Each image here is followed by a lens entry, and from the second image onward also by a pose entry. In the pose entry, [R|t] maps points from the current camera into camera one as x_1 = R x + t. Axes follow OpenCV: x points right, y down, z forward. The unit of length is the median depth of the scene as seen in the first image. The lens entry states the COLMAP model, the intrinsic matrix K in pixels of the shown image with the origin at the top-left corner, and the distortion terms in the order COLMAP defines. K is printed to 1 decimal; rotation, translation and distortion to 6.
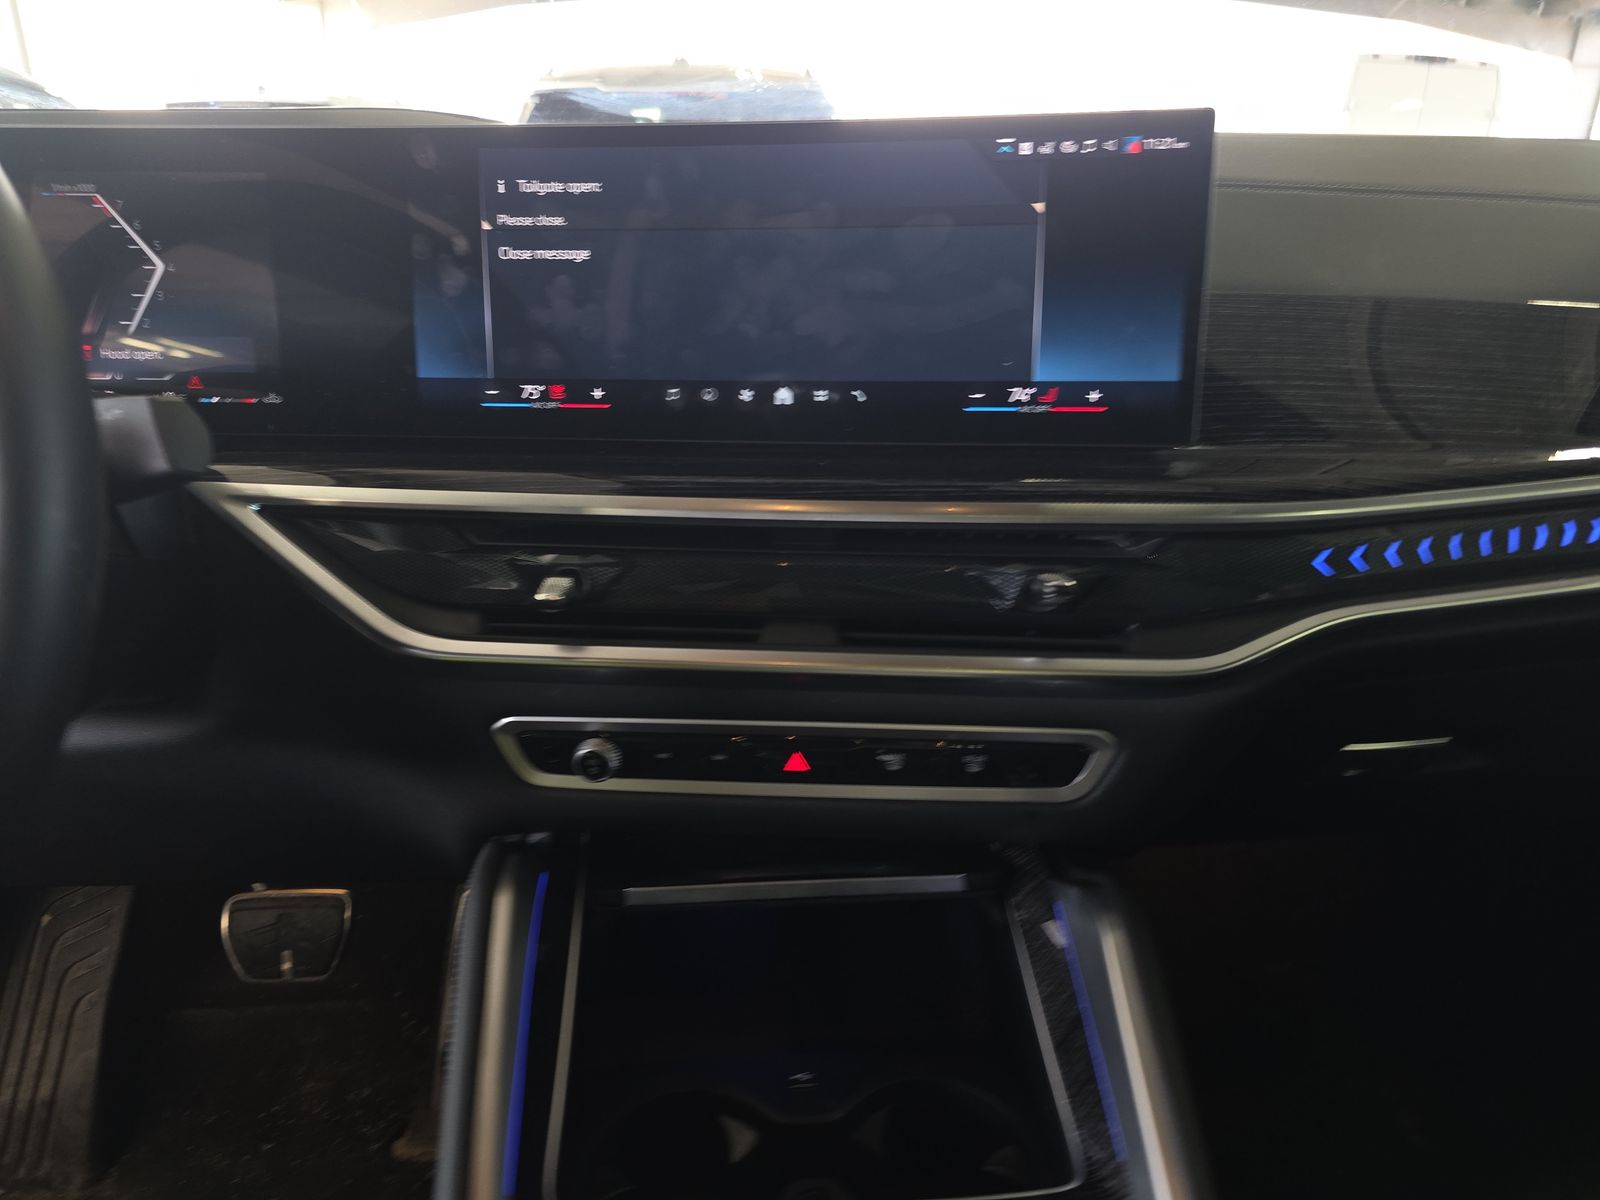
lens RADIAL K [[1071.6, 0, 791.3], [0, 1071.6, 610.6], [0, 0, 1]] dist [0.010976, -0.011654]
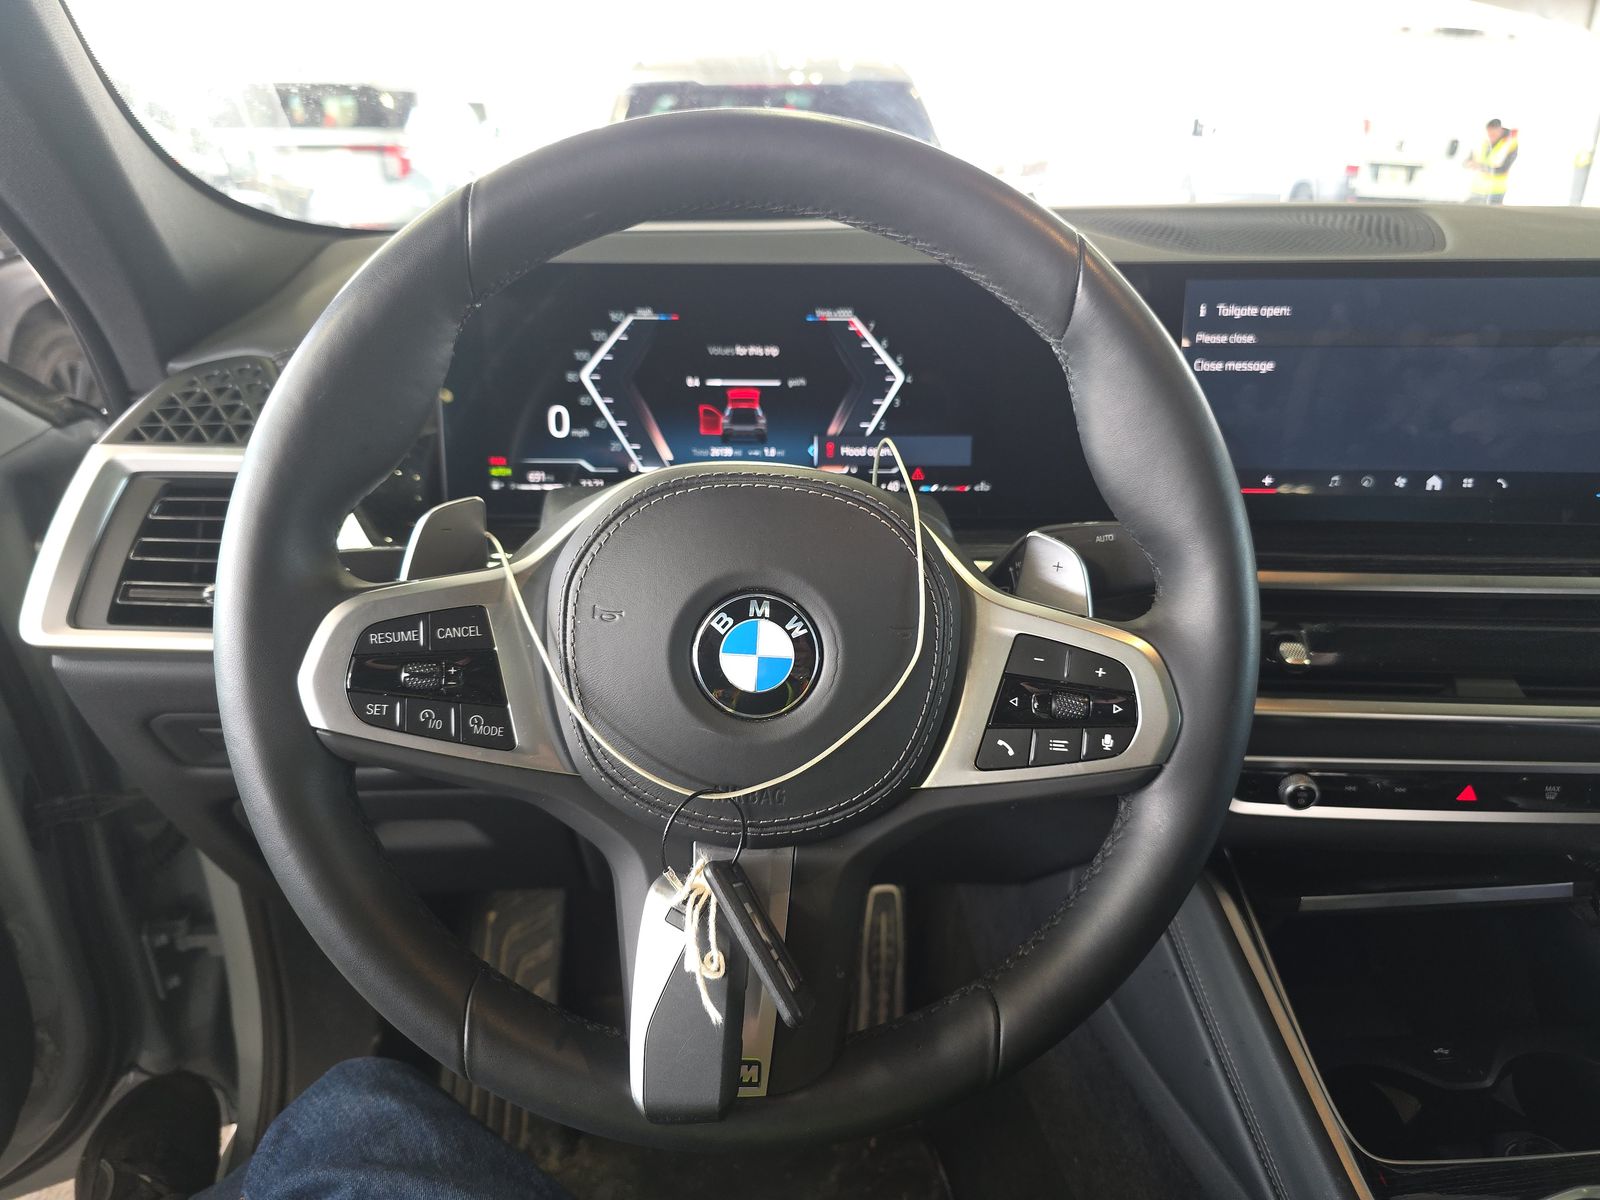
lens RADIAL K [[1071.6, 0, 811.9], [0, 1071.6, 604.7], [0, 0, 1]] dist [0.010976, -0.011654]
pose [[0.999949, -0.009553, 0.003191, -0.702347], [0.009503, 0.999838, 0.015268, -0.090303], [-0.003336, -0.015237, 0.999878, -0.190811]]
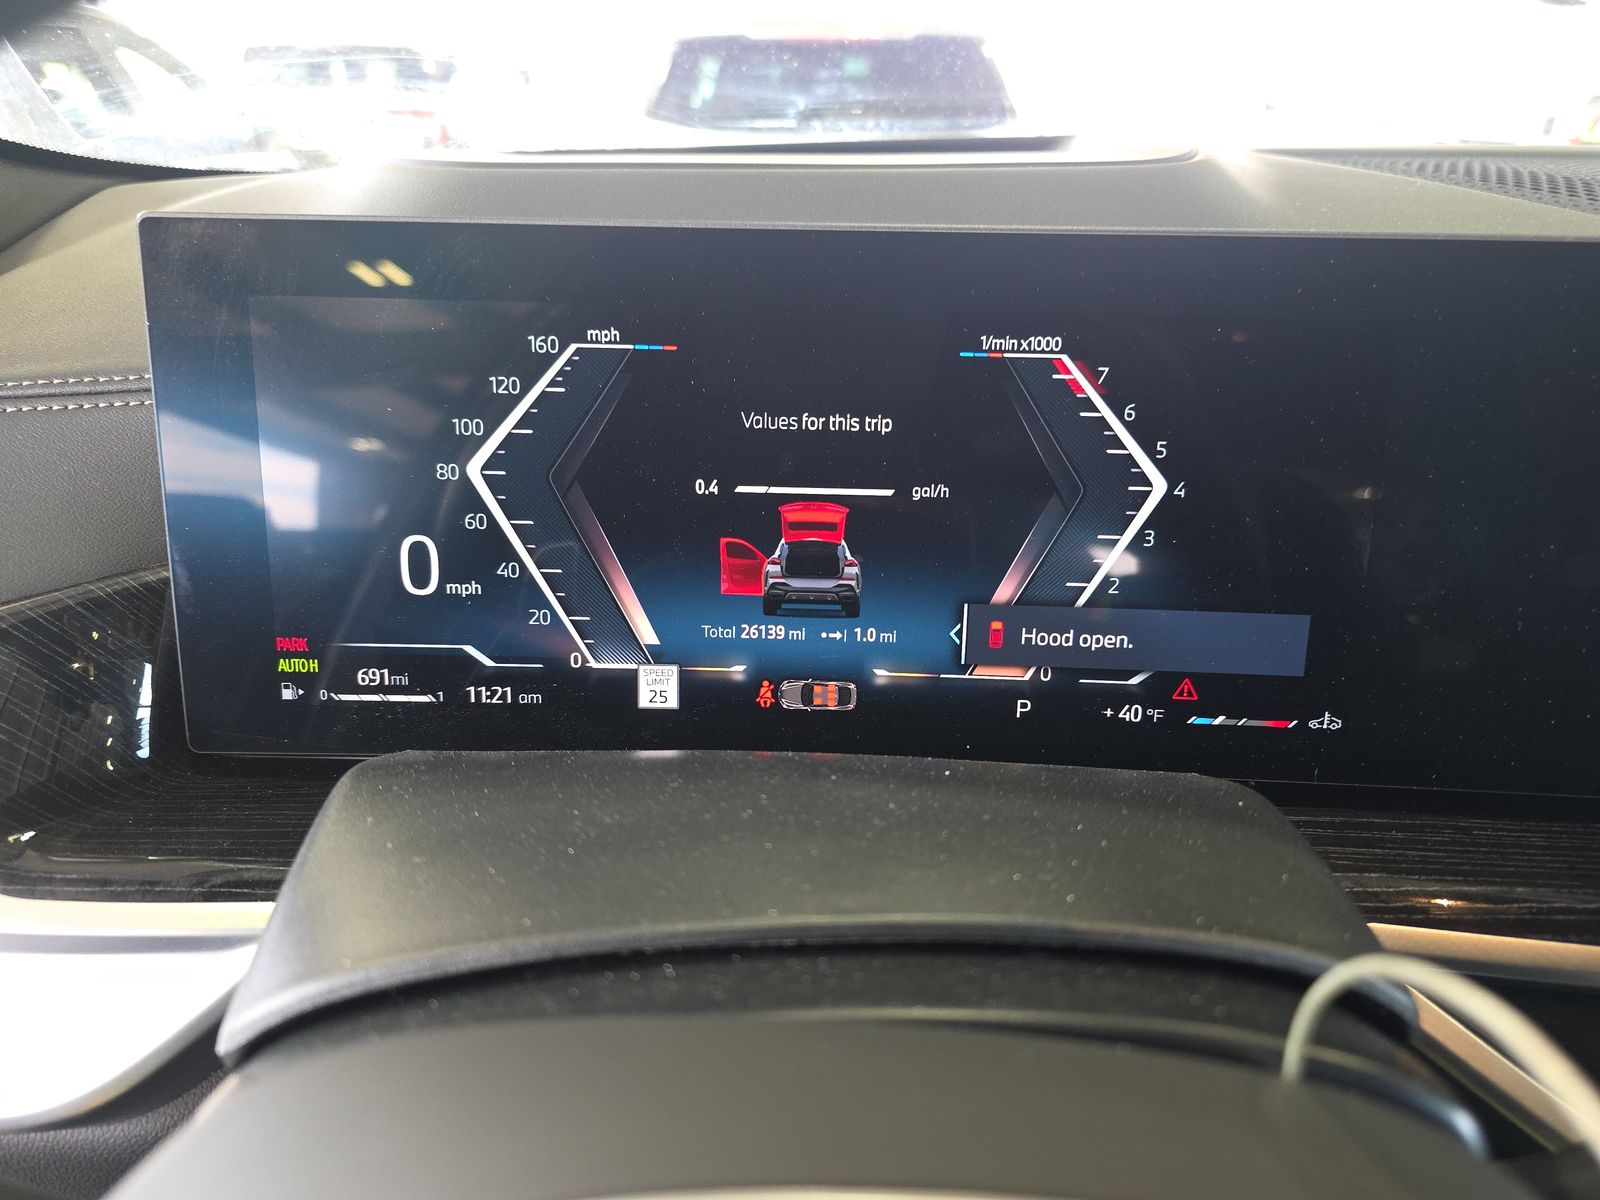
lens RADIAL K [[1071.6, 0, 792.2], [0, 1071.6, 591.6], [0, 0, 1]] dist [0.010976, -0.011654]
pose [[0.998625, 0.018436, -0.049077, -0.756461], [-0.017124, 0.999488, 0.027022, -0.284027], [0.049550, -0.026145, 0.998429, 0.460978]]
